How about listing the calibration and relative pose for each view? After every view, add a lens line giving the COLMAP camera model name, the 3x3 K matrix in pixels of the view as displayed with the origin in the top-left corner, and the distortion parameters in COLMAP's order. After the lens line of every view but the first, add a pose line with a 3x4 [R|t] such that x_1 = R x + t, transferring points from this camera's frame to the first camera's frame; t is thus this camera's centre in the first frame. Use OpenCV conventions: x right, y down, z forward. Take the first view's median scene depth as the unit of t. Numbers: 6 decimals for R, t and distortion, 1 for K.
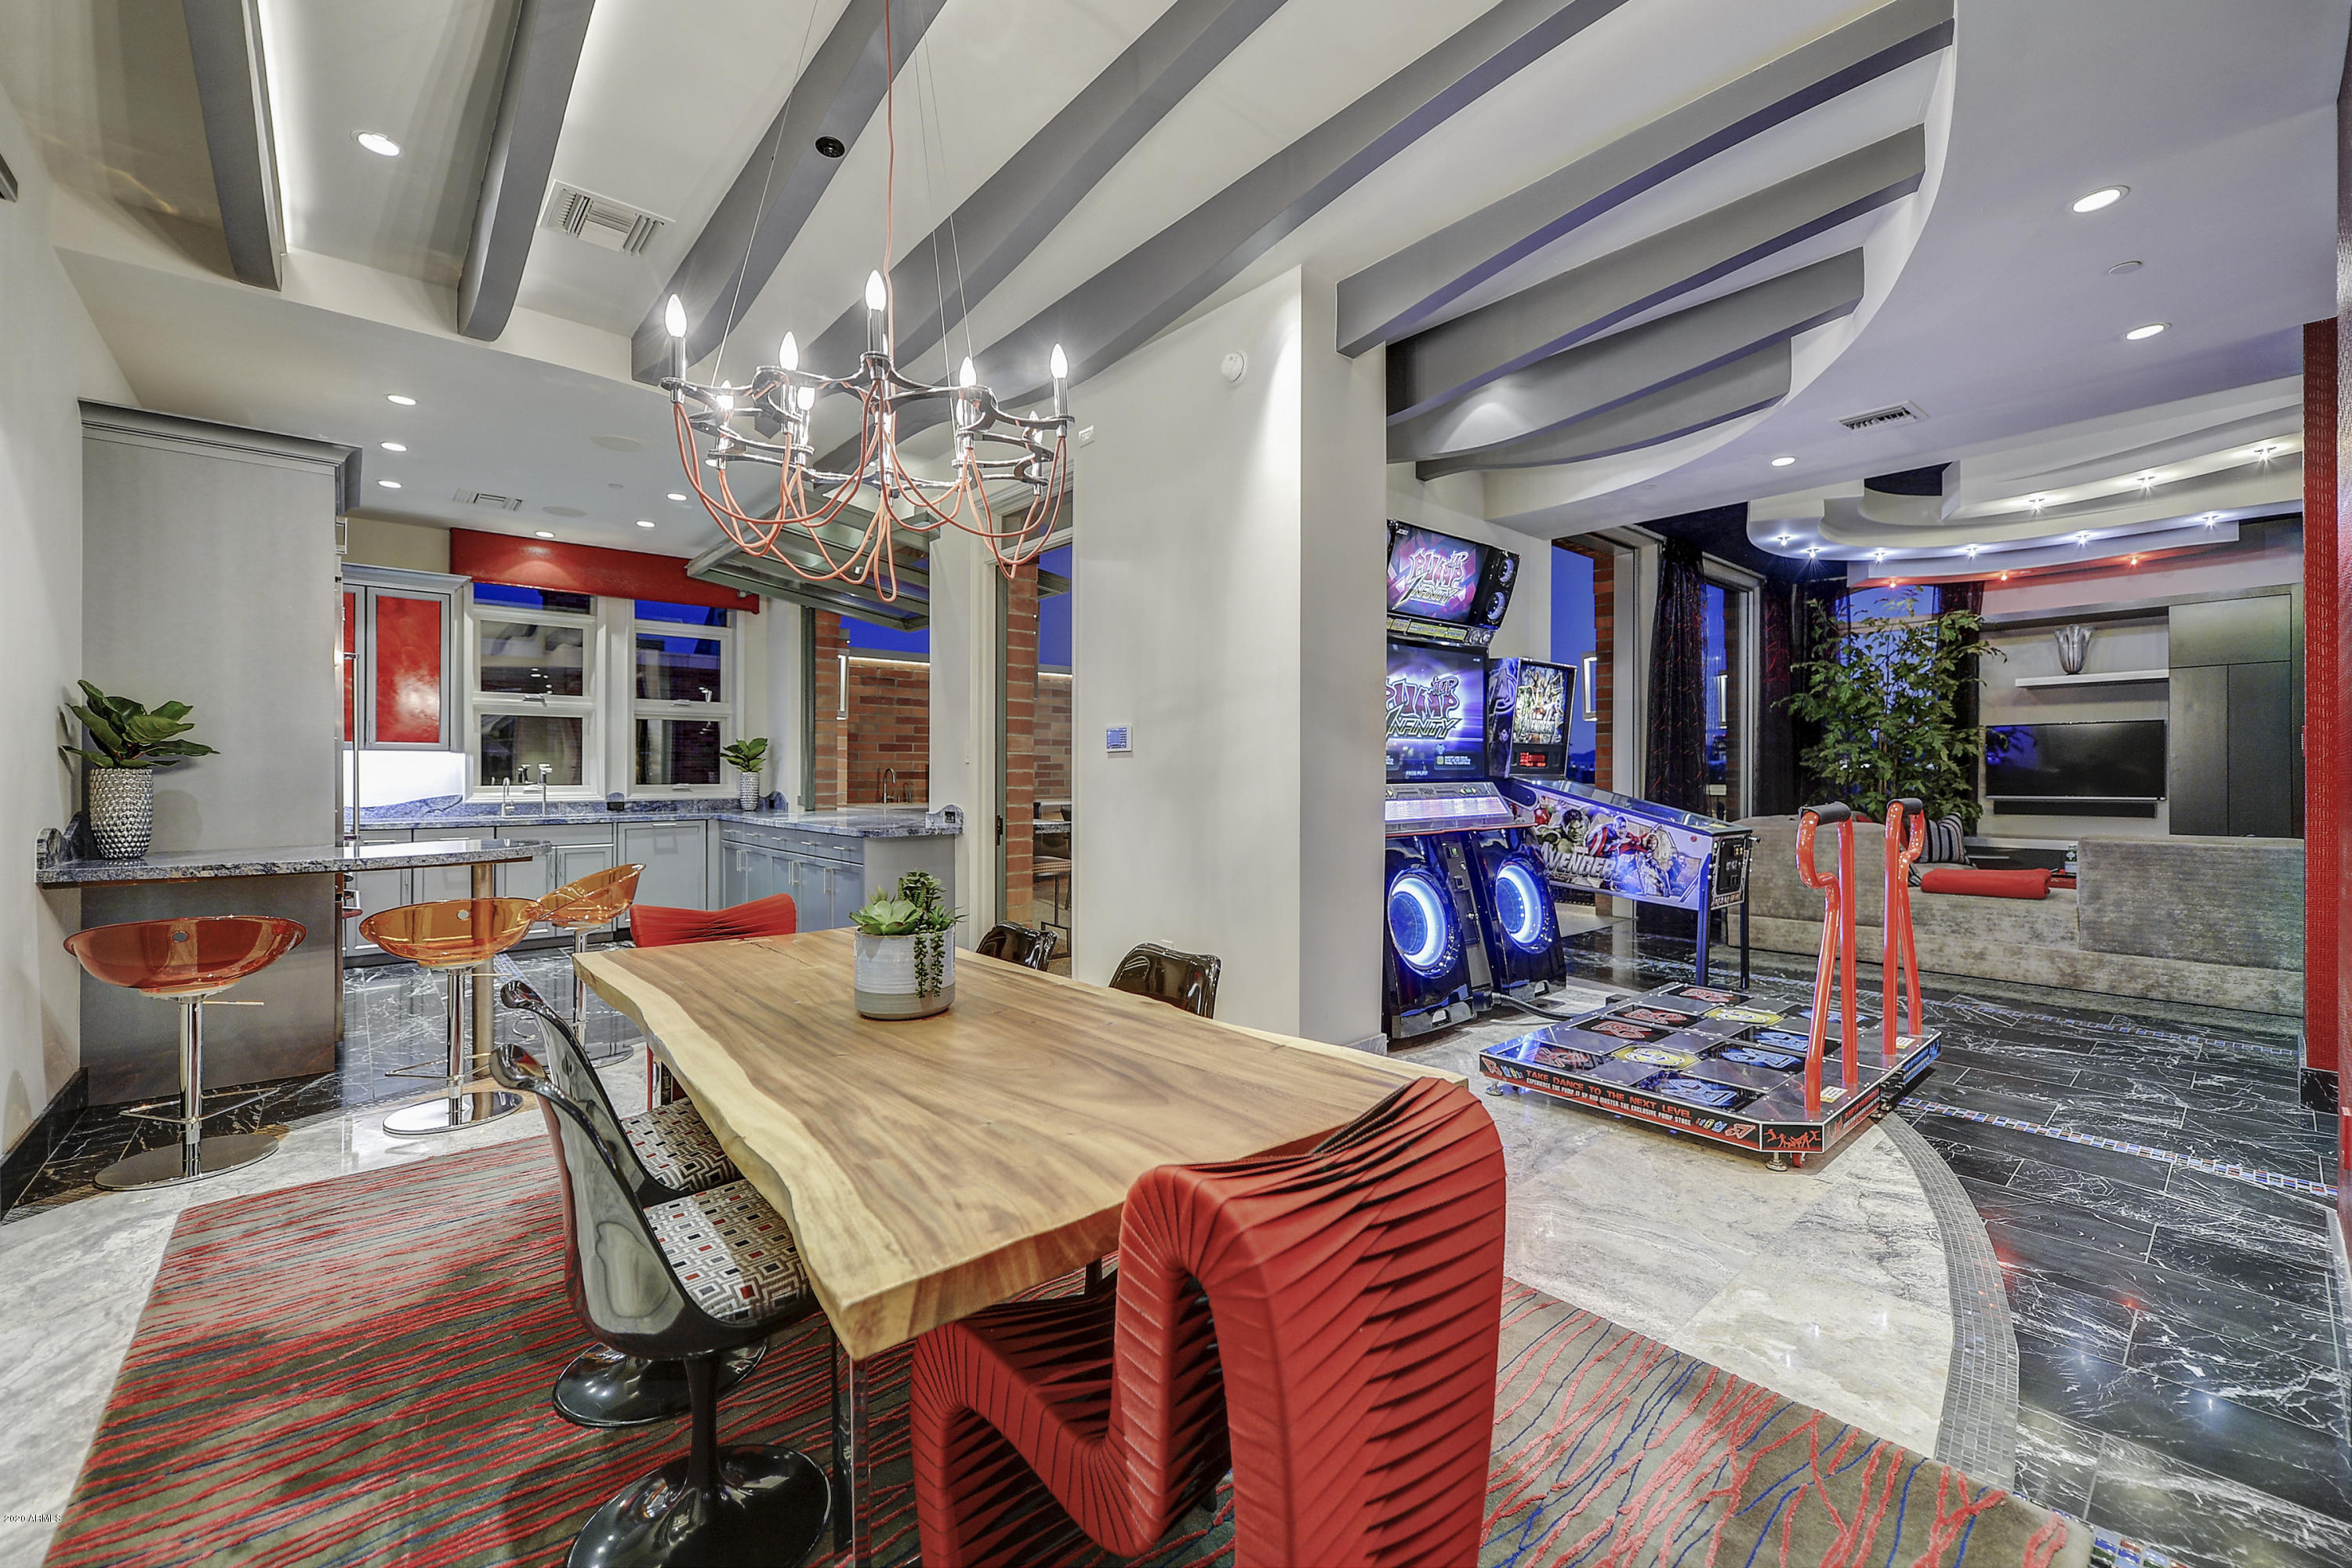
lens RADIAL K [[946.2, 0, 1188.6], [0, 946.2, 772.8], [0, 0, 1]] dist [-0.000214, -0.000225]
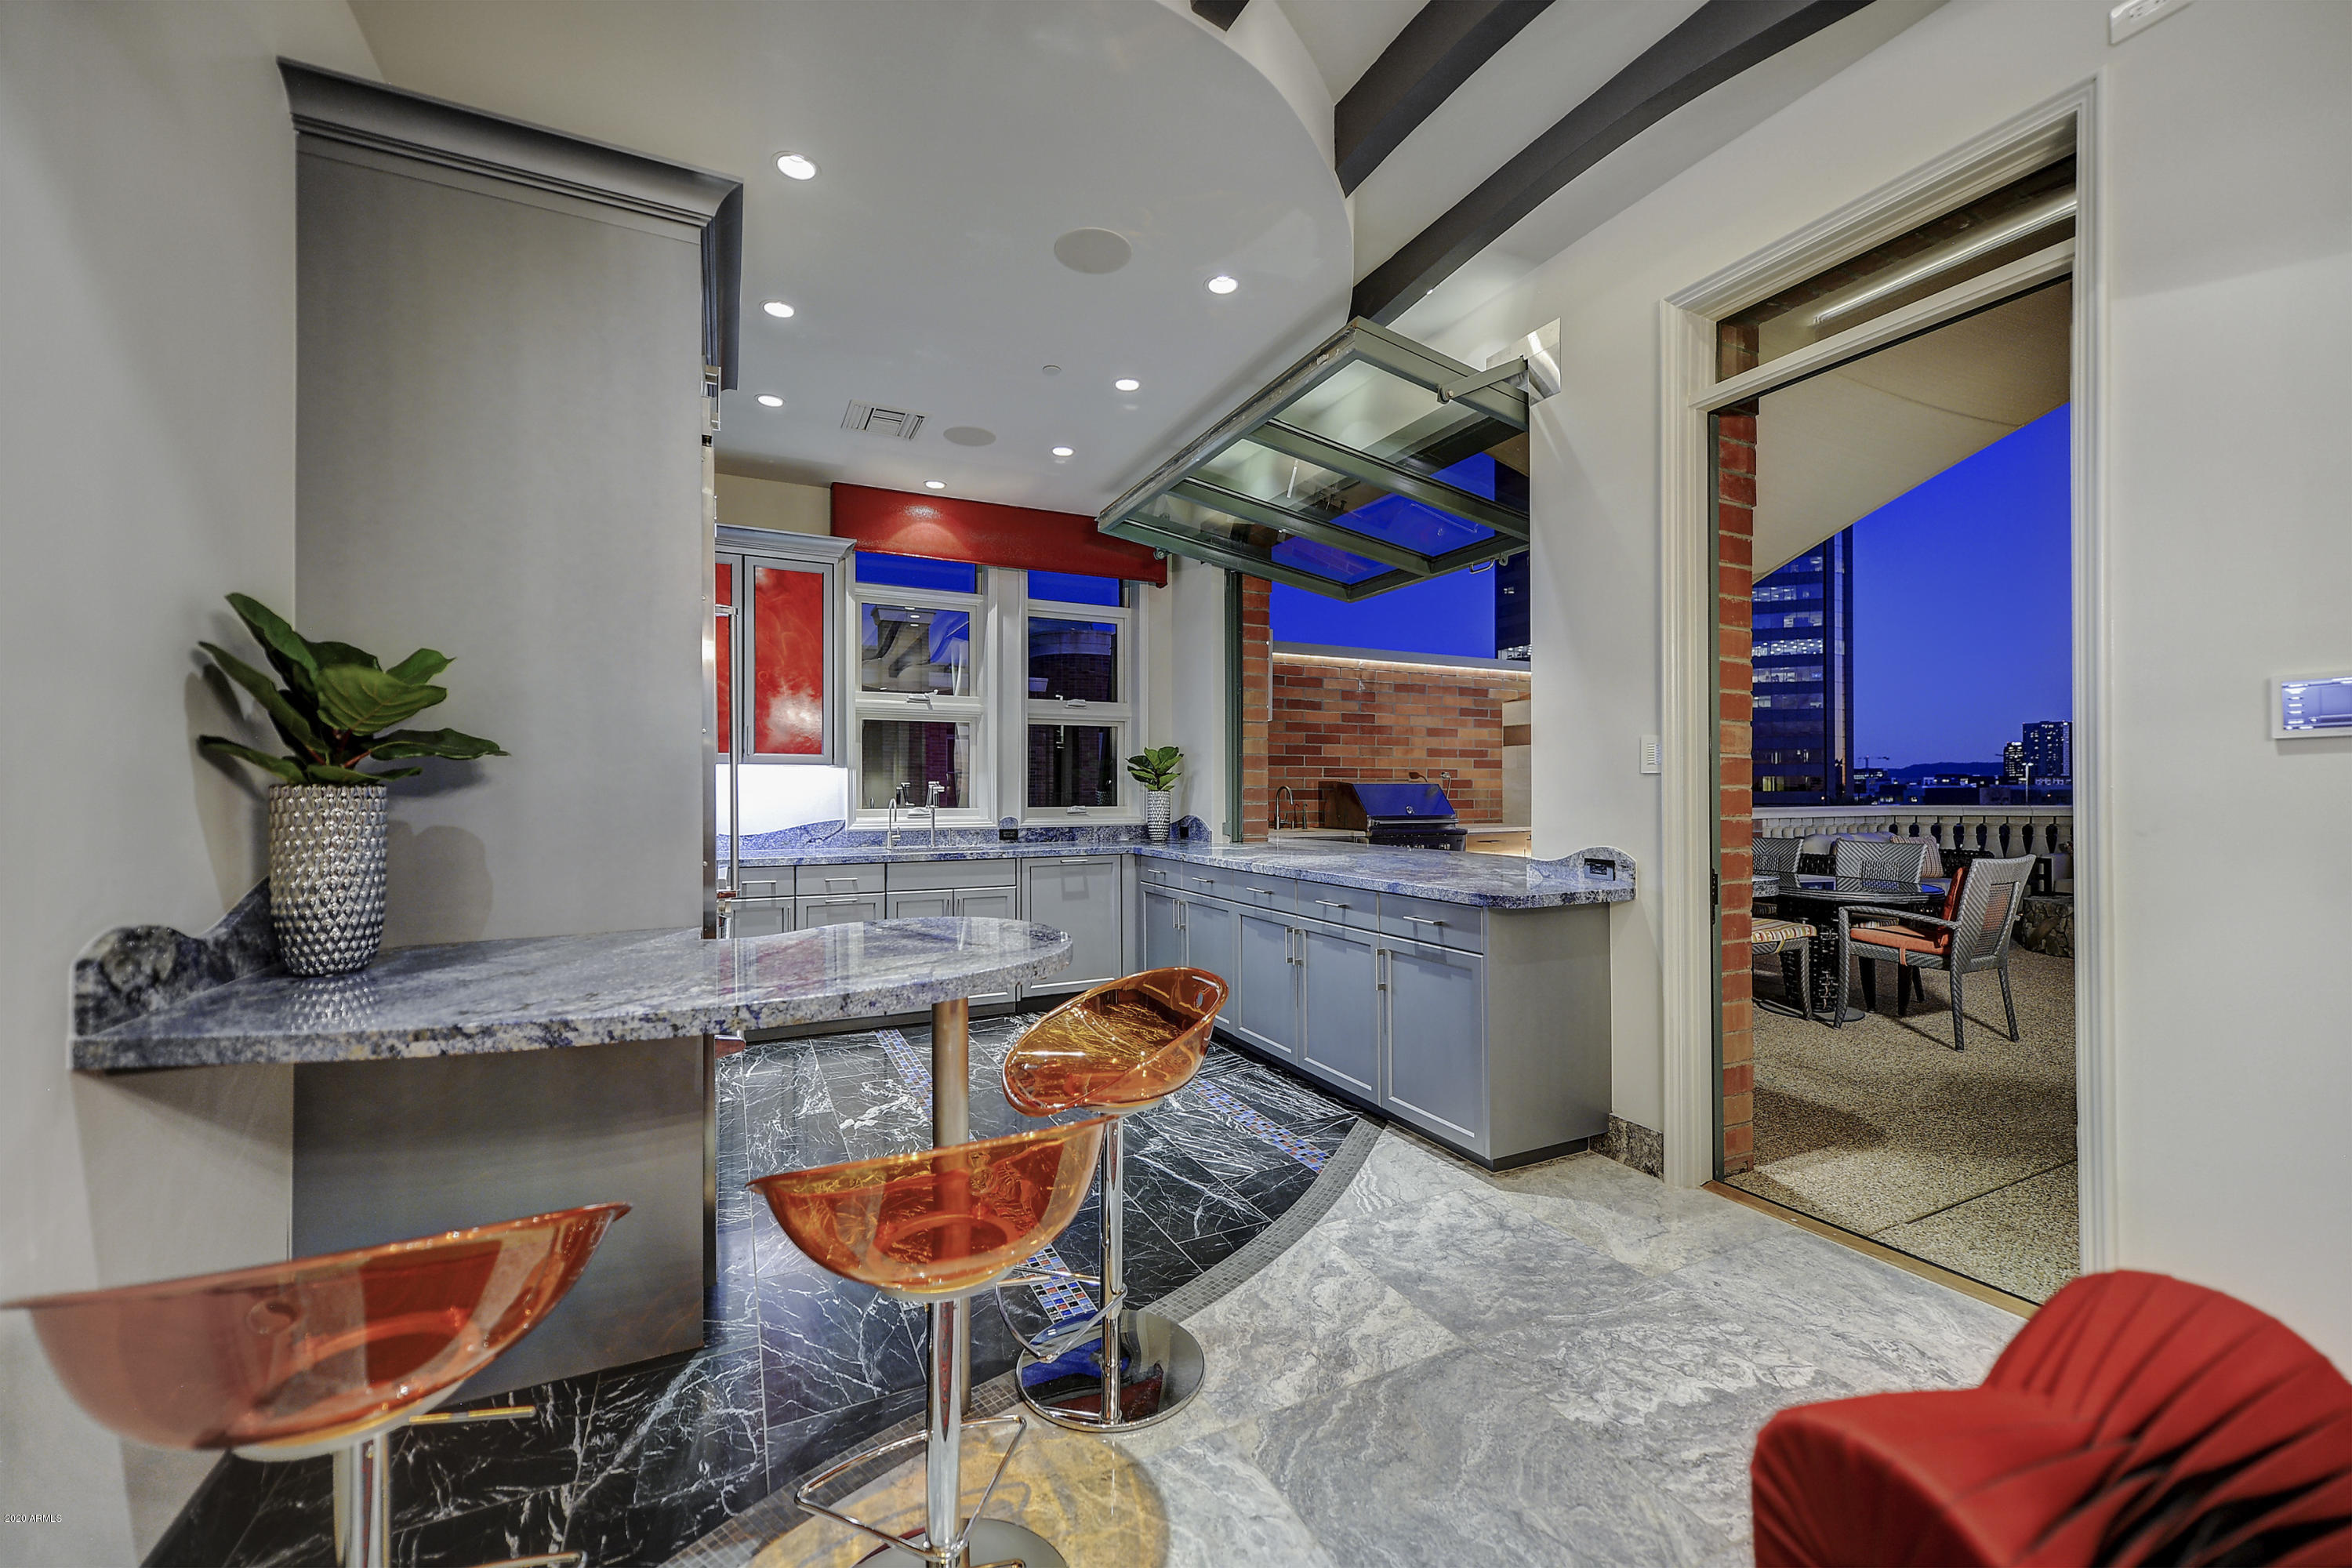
lens RADIAL K [[923.5, 0, 1185.4], [0, 923.5, 788.1], [0, 0, 1]] dist [0.000159, -0.000089]
pose [[0.965798, -0.001638, -0.259291, -0.275319], [0.000878, 0.999995, -0.003049, -0.000589], [0.259295, 0.002717, 0.965794, 0.310185]]
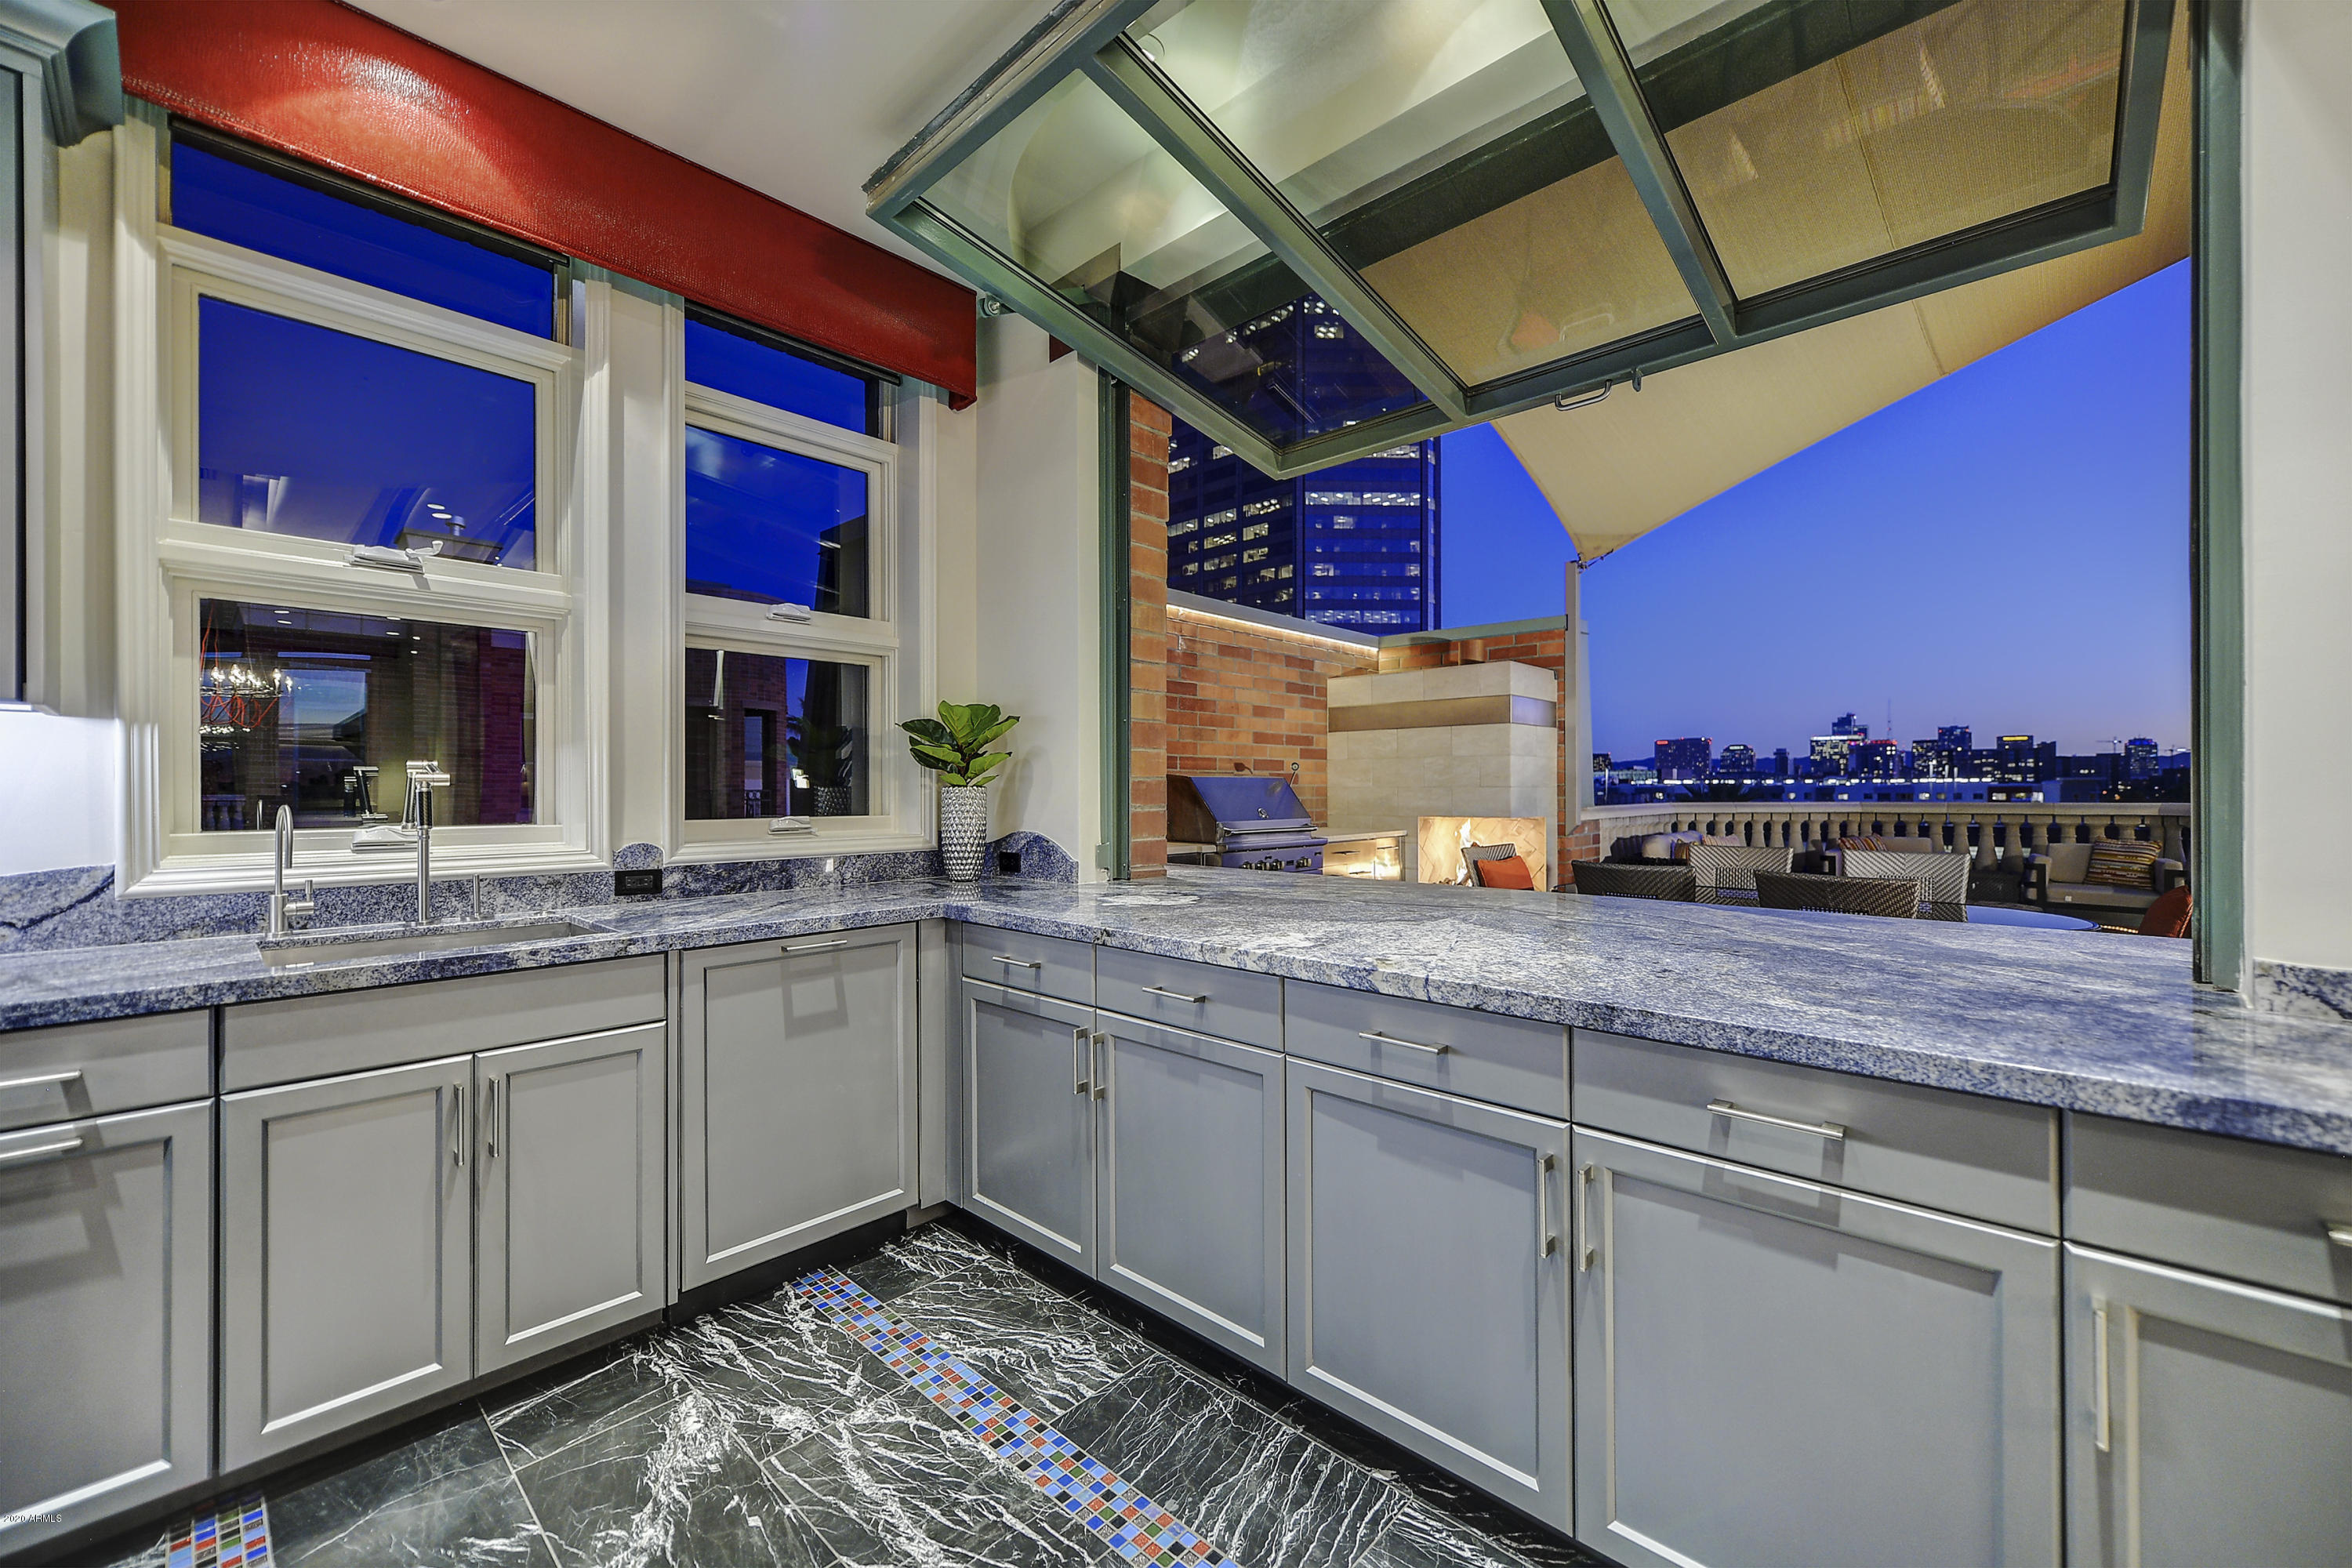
lens RADIAL K [[923.5, 0, 1185.4], [0, 923.5, 788.1], [0, 0, 1]] dist [0.000159, -0.000089]
pose [[0.994895, -0.001405, 0.100906, -0.452896], [0.001418, 0.999999, -0.000059, 0.000421], [-0.100906, 0.000202, 0.994896, 0.659515]]
